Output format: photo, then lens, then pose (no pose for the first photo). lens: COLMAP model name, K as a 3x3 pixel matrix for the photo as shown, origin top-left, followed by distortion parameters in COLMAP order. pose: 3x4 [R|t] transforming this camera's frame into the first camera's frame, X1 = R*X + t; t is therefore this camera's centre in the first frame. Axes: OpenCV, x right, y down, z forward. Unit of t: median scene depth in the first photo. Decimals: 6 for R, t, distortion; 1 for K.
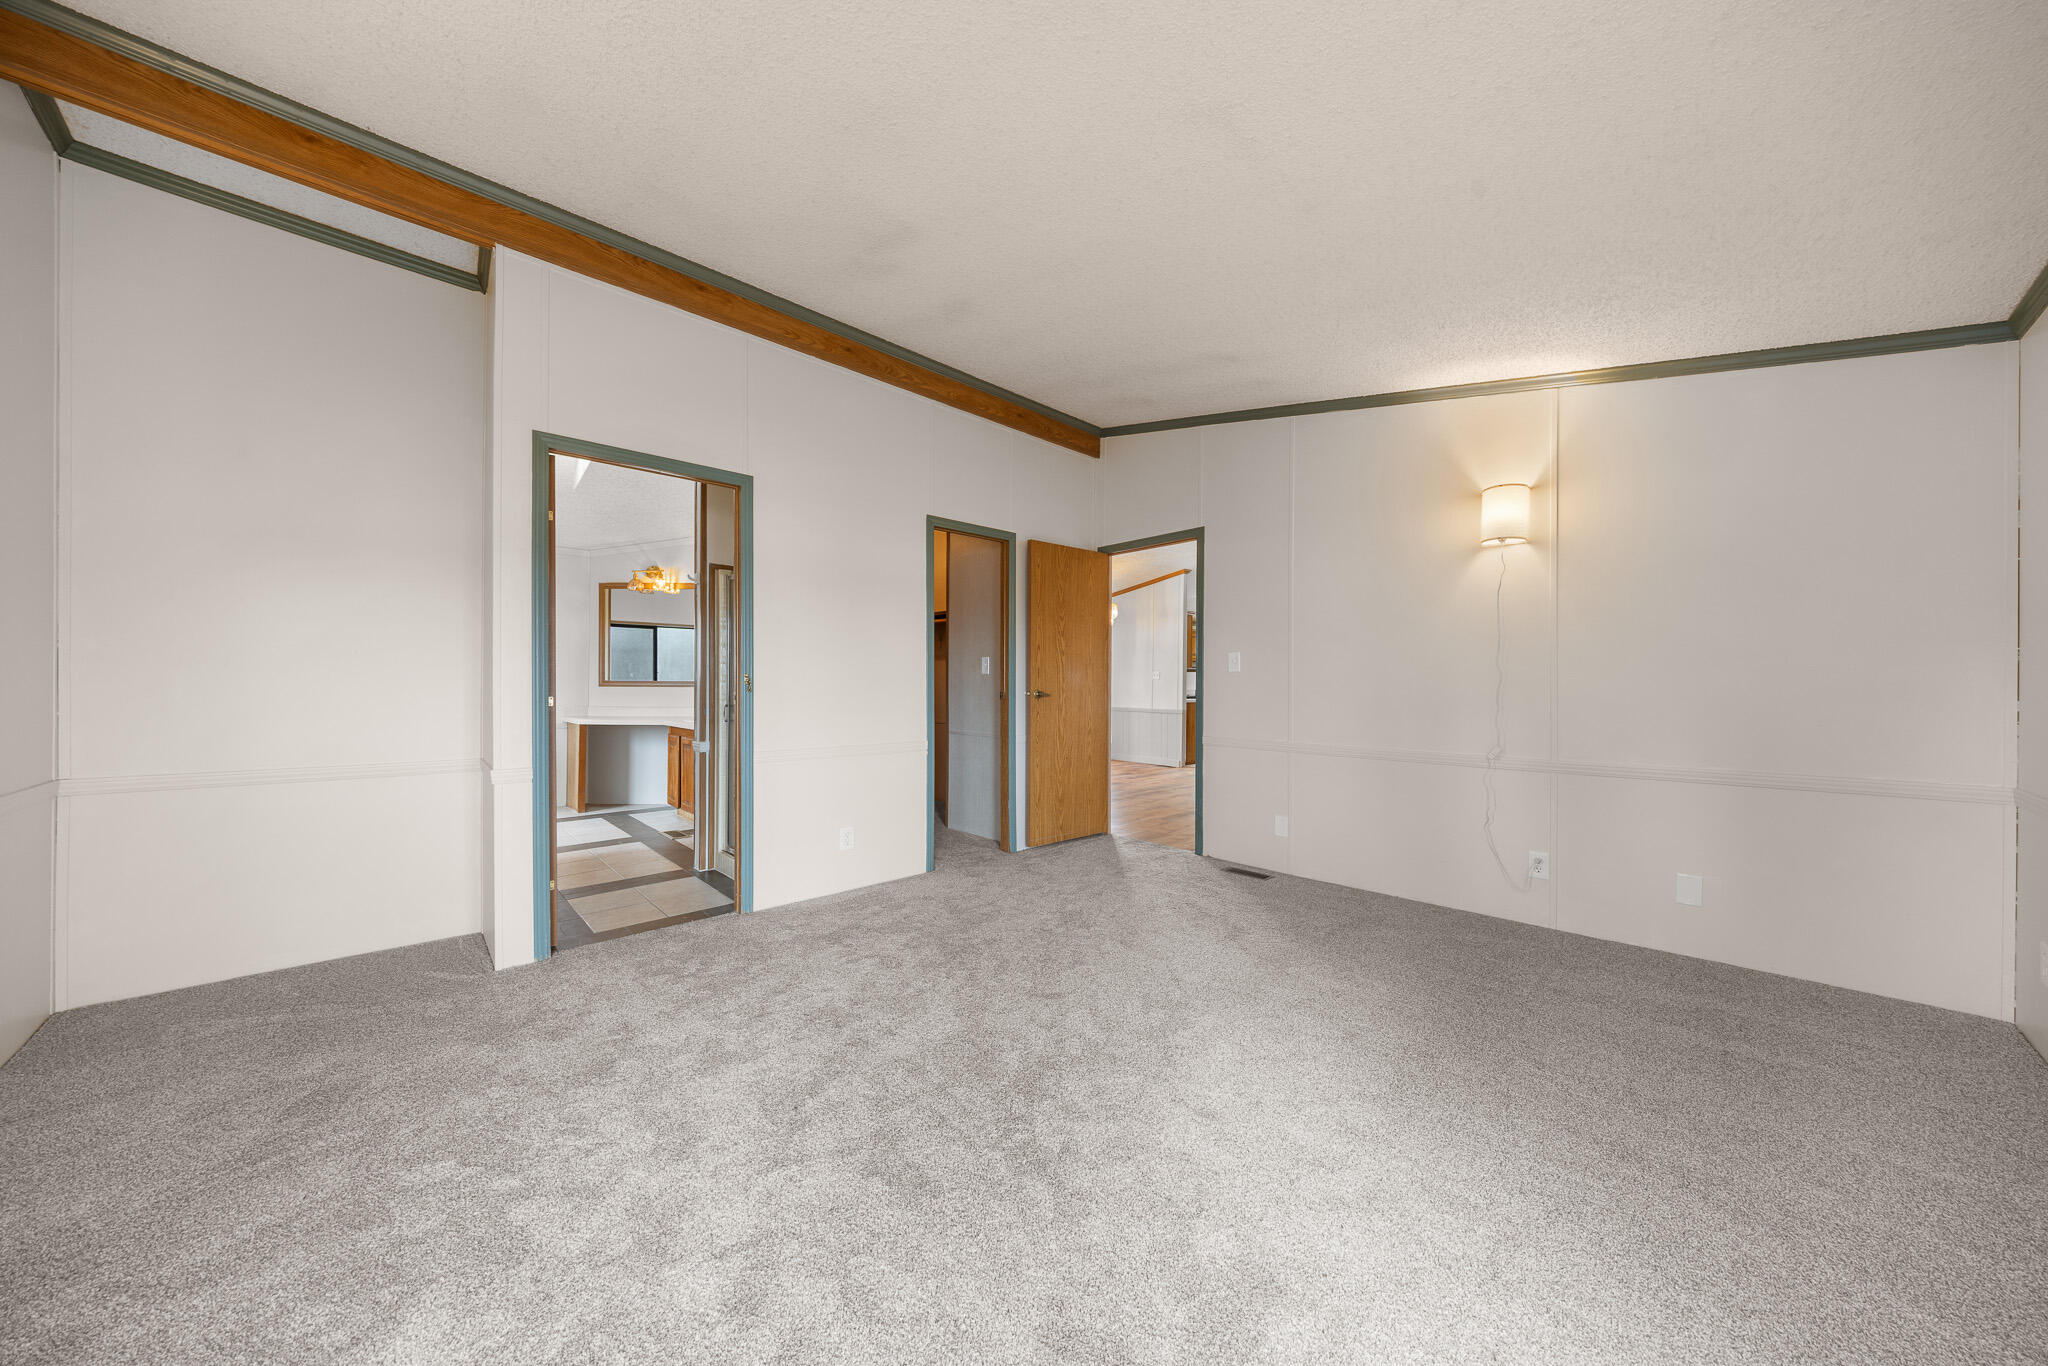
lens RADIAL K [[697.5, 0, 1018.2], [0, 697.5, 686.1], [0, 0, 1]] dist [-0.000592, -0.000009]
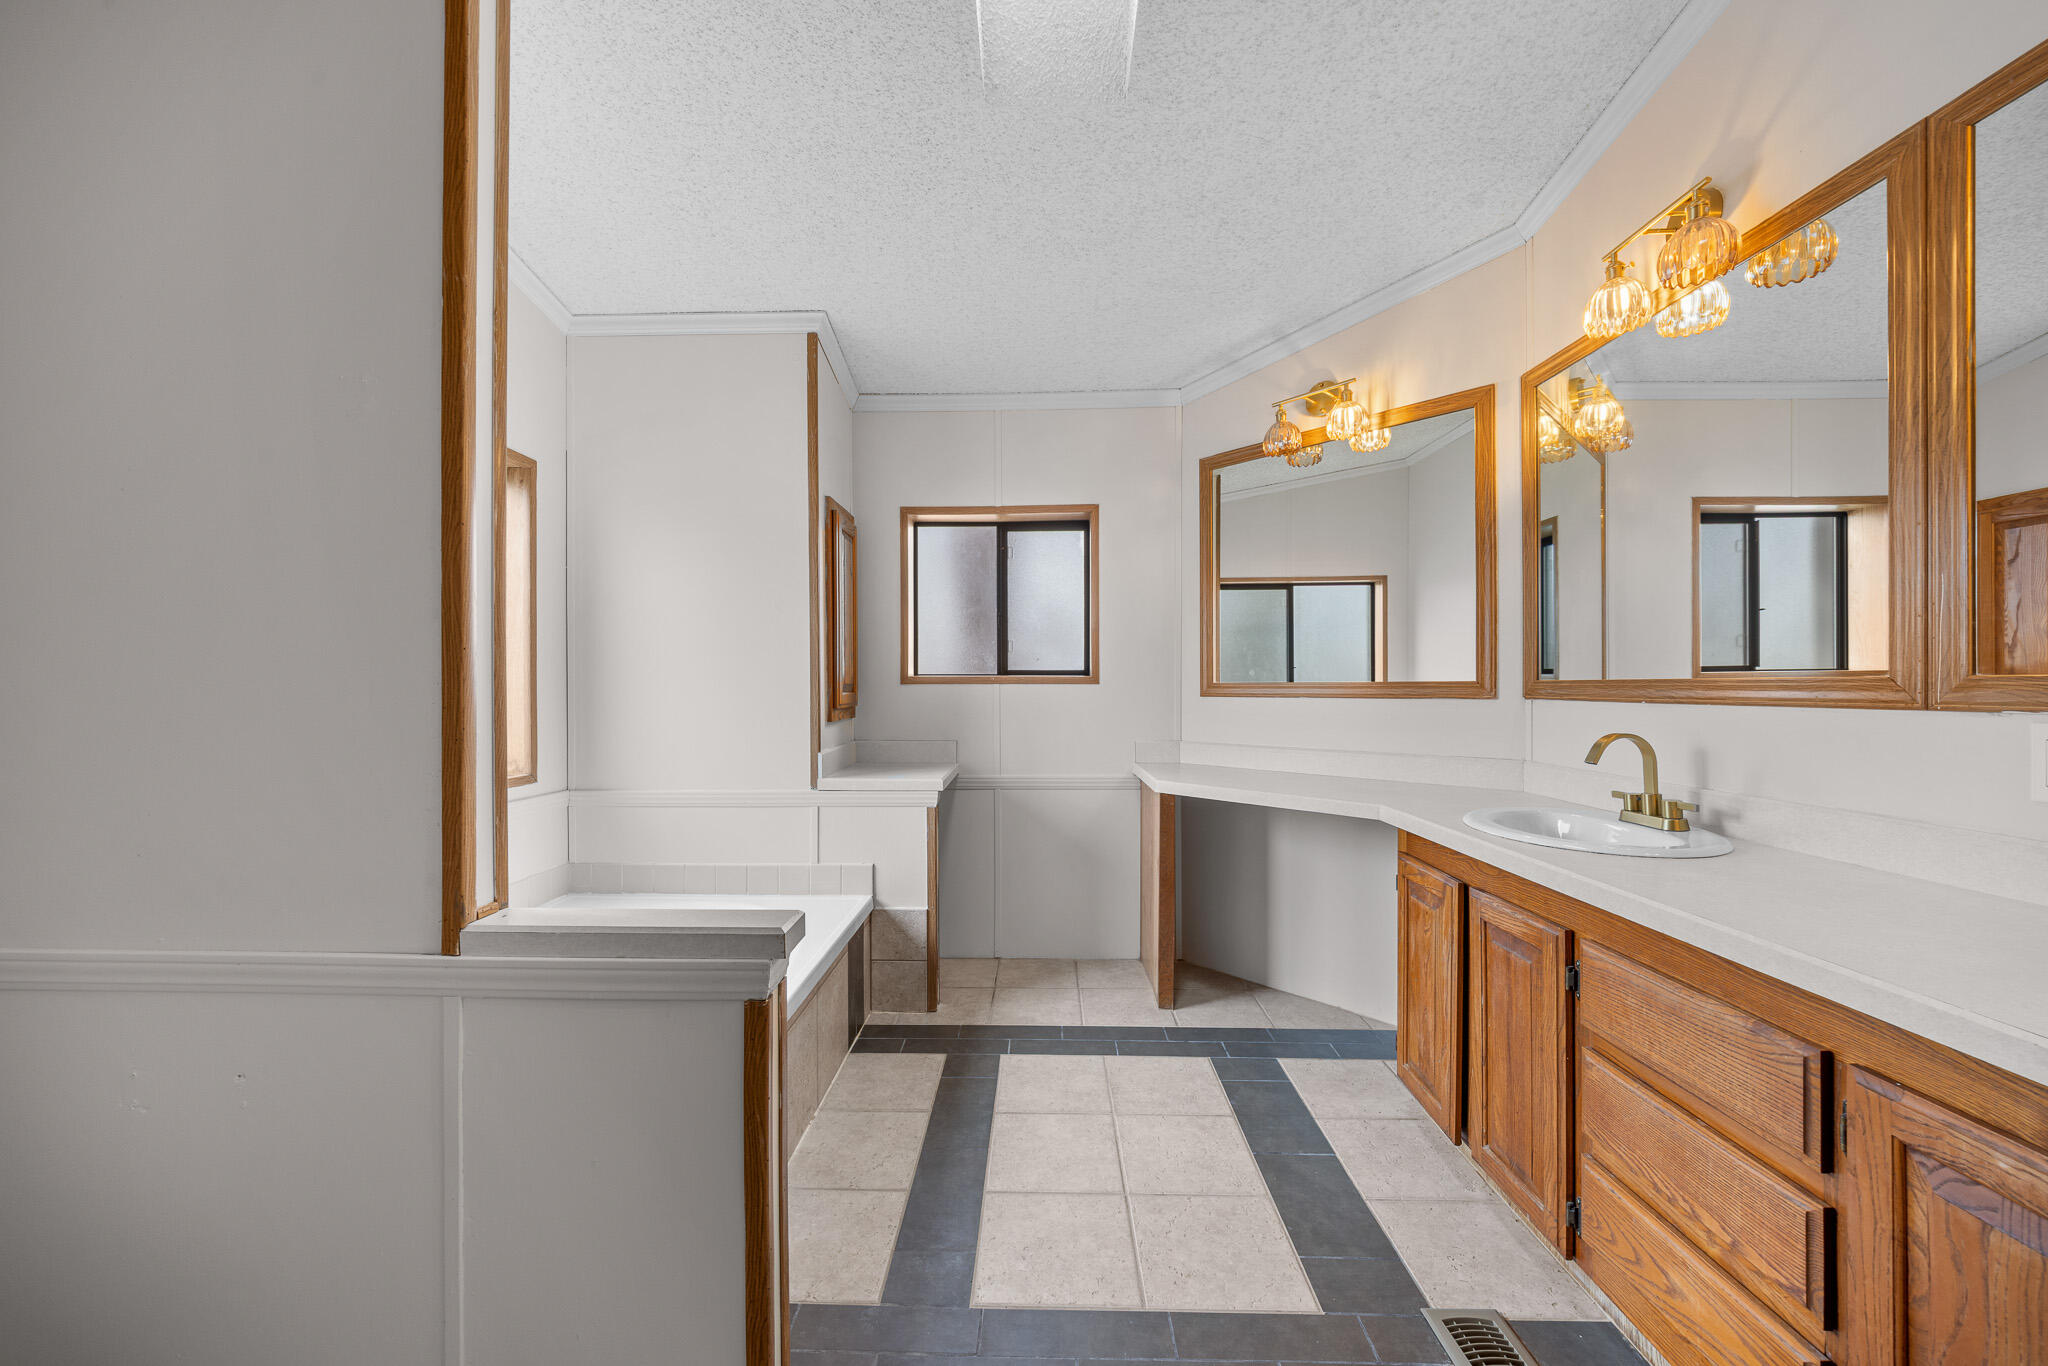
lens RADIAL K [[739.9, 0, 1017.0], [0, 739.9, 687.3], [0, 0, 1]] dist [0.001735, -0.000234]
pose [[0.703014, -0.007237, -0.711139, -0.354677], [0.010824, 0.999941, 0.000524, -0.007366], [0.711093, -0.008066, 0.703051, 0.594845]]
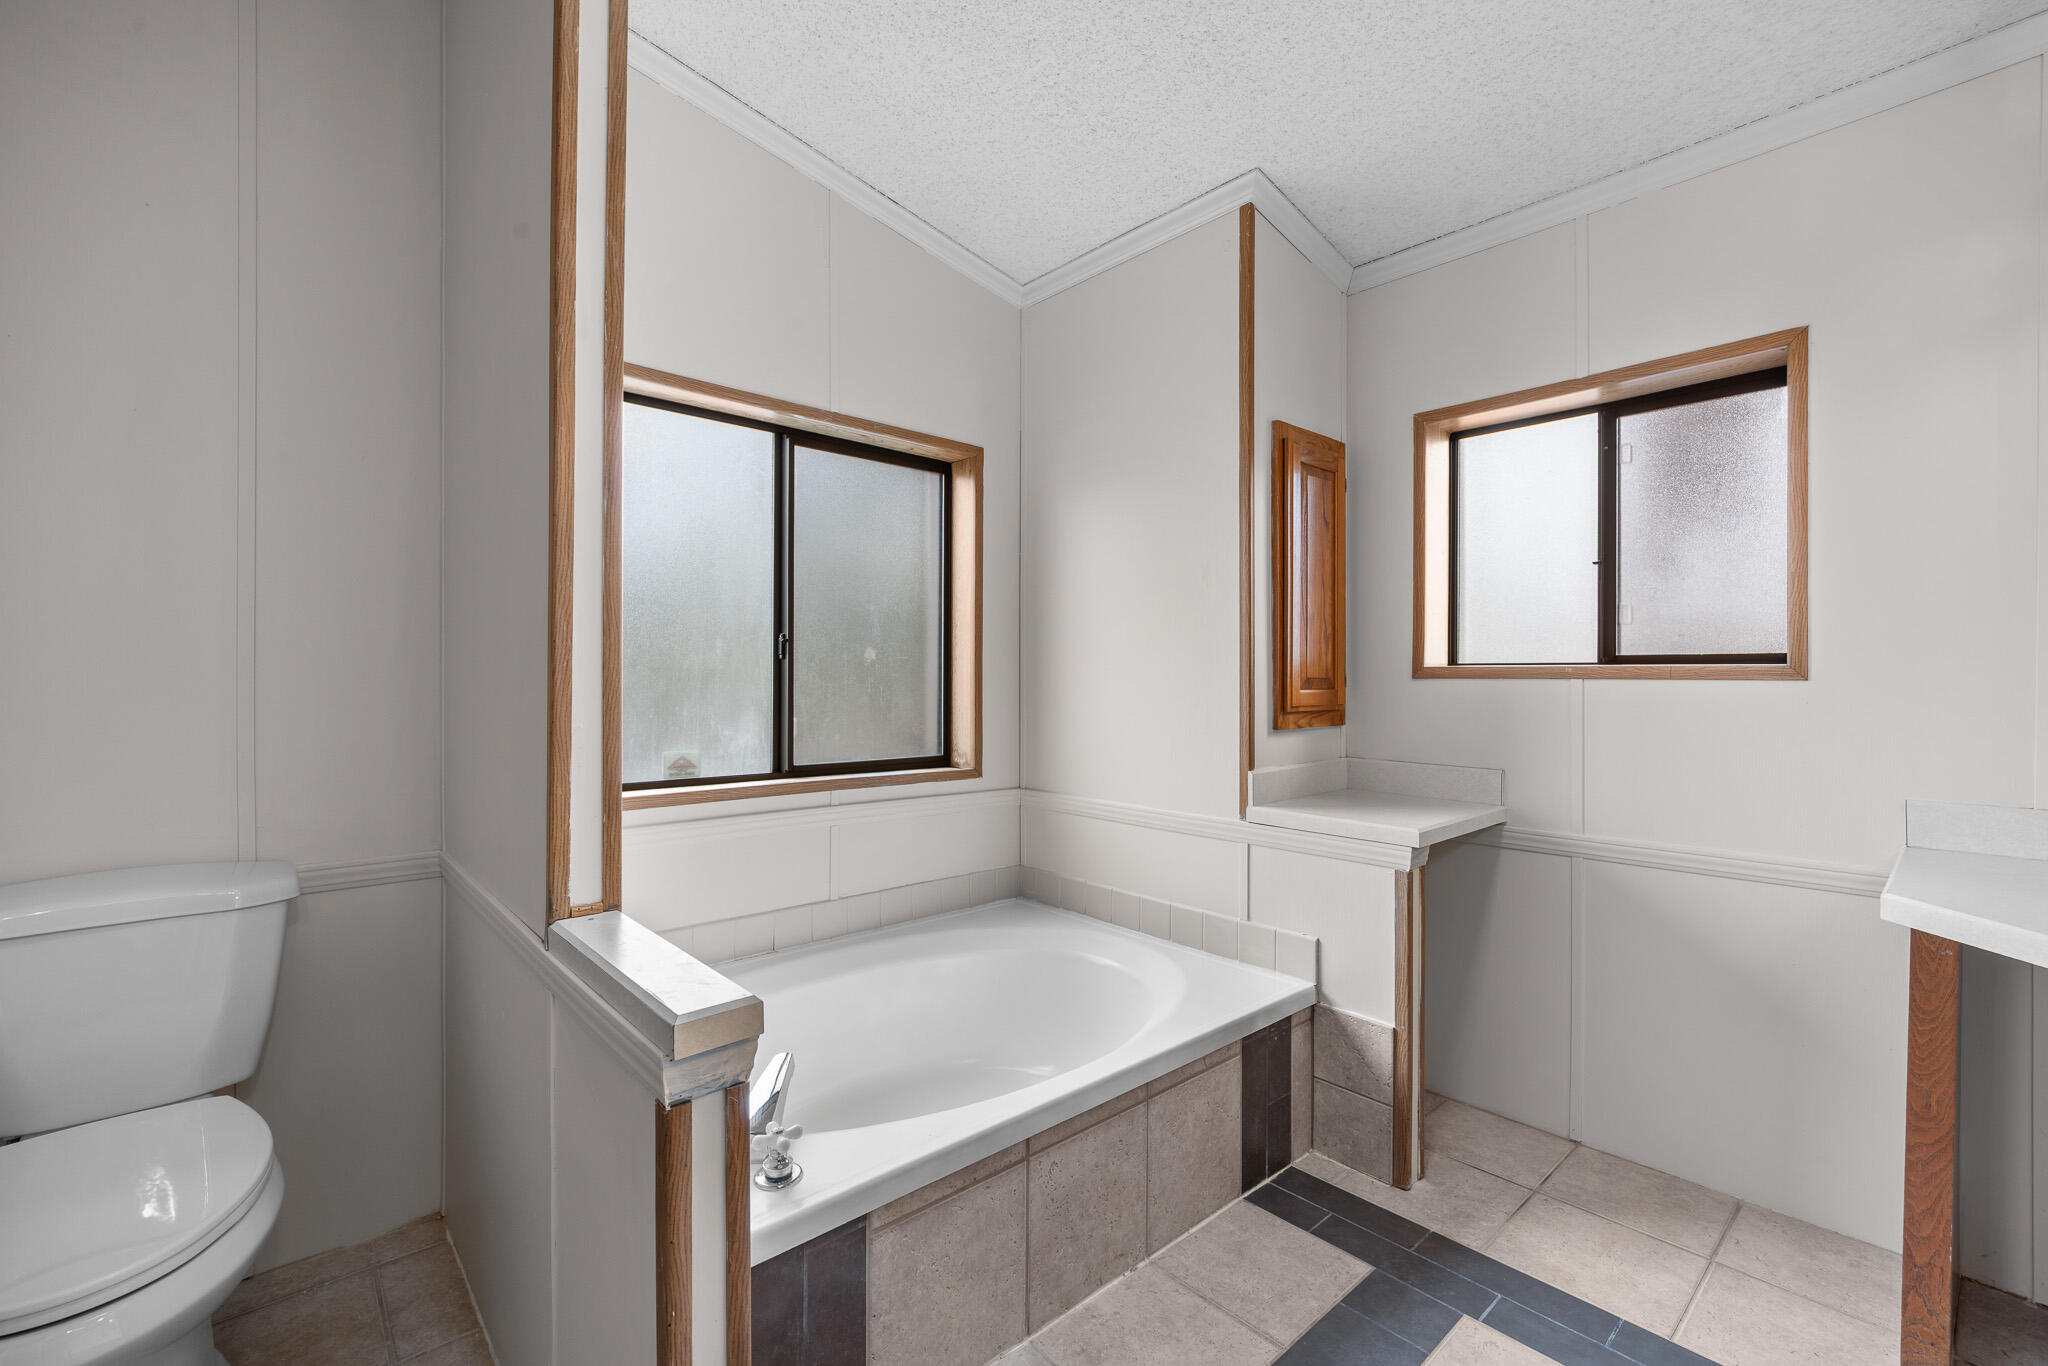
lens RADIAL K [[857.2, 0, 1025.4], [0, 857.2, 680.0], [0, 0, 1]] dist [-0.004565, -0.000596]
pose [[-0.027099, -0.002852, -0.999629, -0.372082], [0.001790, 0.999994, -0.002901, -0.008521], [0.999631, -0.001868, -0.027094, 0.727658]]
